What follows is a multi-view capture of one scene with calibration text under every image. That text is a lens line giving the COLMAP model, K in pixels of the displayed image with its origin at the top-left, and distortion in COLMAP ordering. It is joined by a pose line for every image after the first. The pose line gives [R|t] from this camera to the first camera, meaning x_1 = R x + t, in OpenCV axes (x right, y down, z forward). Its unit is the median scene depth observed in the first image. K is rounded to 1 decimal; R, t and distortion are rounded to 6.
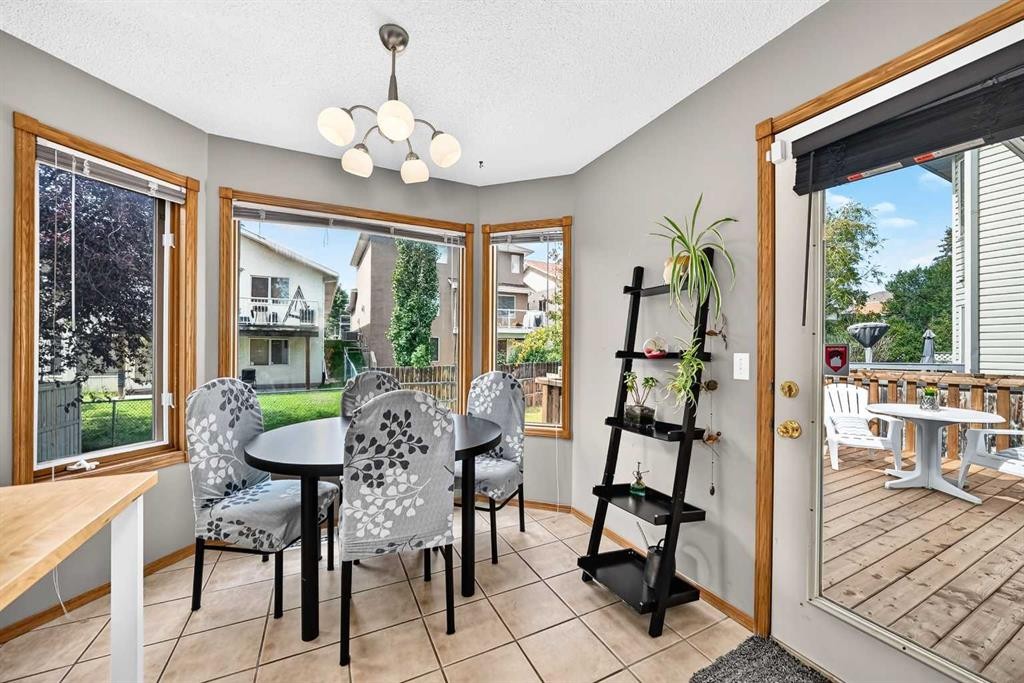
lens RADIAL K [[392.3, 0, 518.3], [0, 392.3, 346.6], [0, 0, 1]] dist [-0.021374, 0.005361]
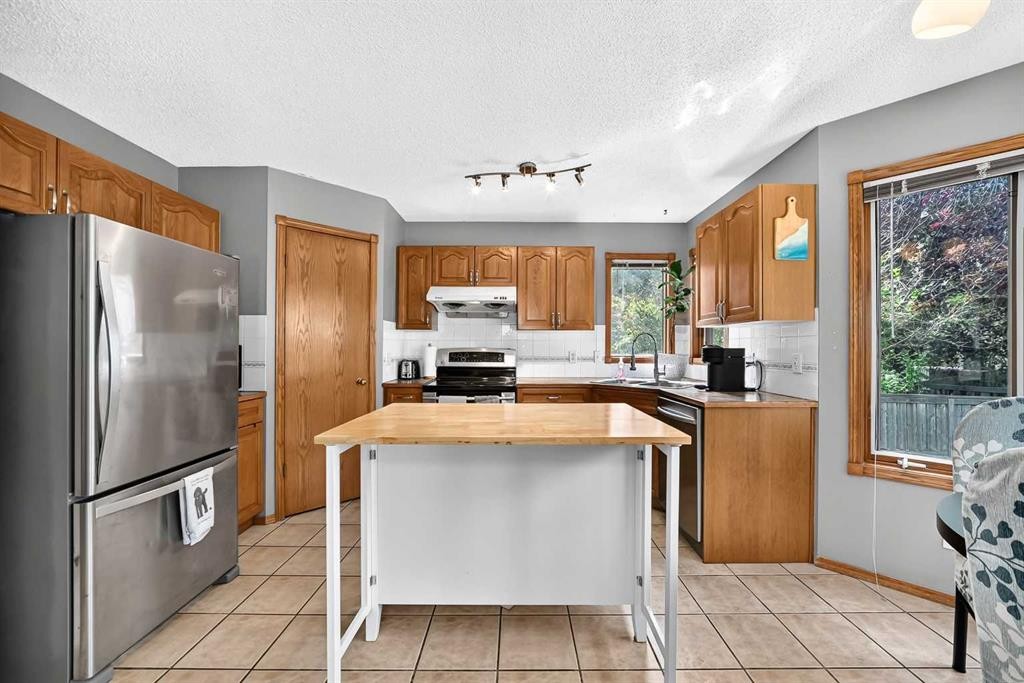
lens RADIAL K [[392.3, 0, 518.3], [0, 392.3, 346.6], [0, 0, 1]] dist [-0.021374, 0.005361]
pose [[-0.445597, -0.011046, -0.895165, 0.281539], [-0.006416, 0.999938, -0.009145, 0.000651], [0.895210, 0.001668, -0.445640, 0.446230]]
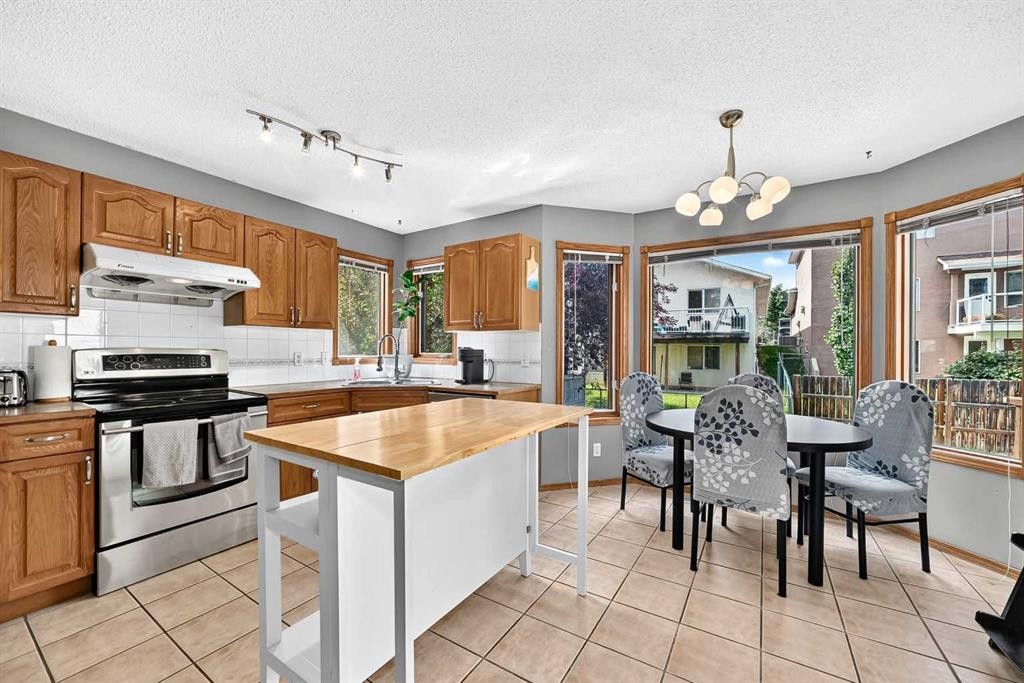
lens RADIAL K [[398.2, 0, 516.8], [0, 398.2, 350.1], [0, 0, 1]] dist [-0.023977, 0.000100]
pose [[0.518576, -0.003272, -0.855025, 0.336399], [-0.001834, 0.999986, -0.004939, 0.000604], [0.855029, 0.004130, 0.518563, -0.240943]]
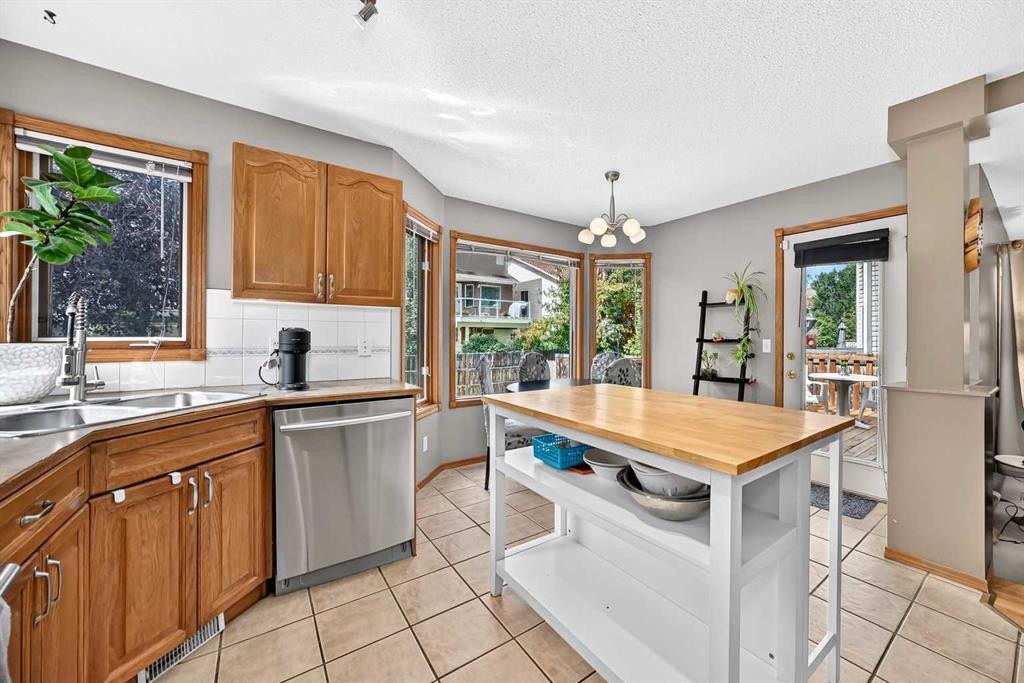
lens RADIAL K [[394.3, 0, 560.9], [0, 394.3, 335.0], [0, 0, 1]] dist [-0.020154, -0.000009]
pose [[0.981175, 0.000514, 0.193122, -0.726463], [-0.000150, 0.999998, -0.001901, -0.001620], [-0.193123, 0.001837, 0.981173, -0.661571]]
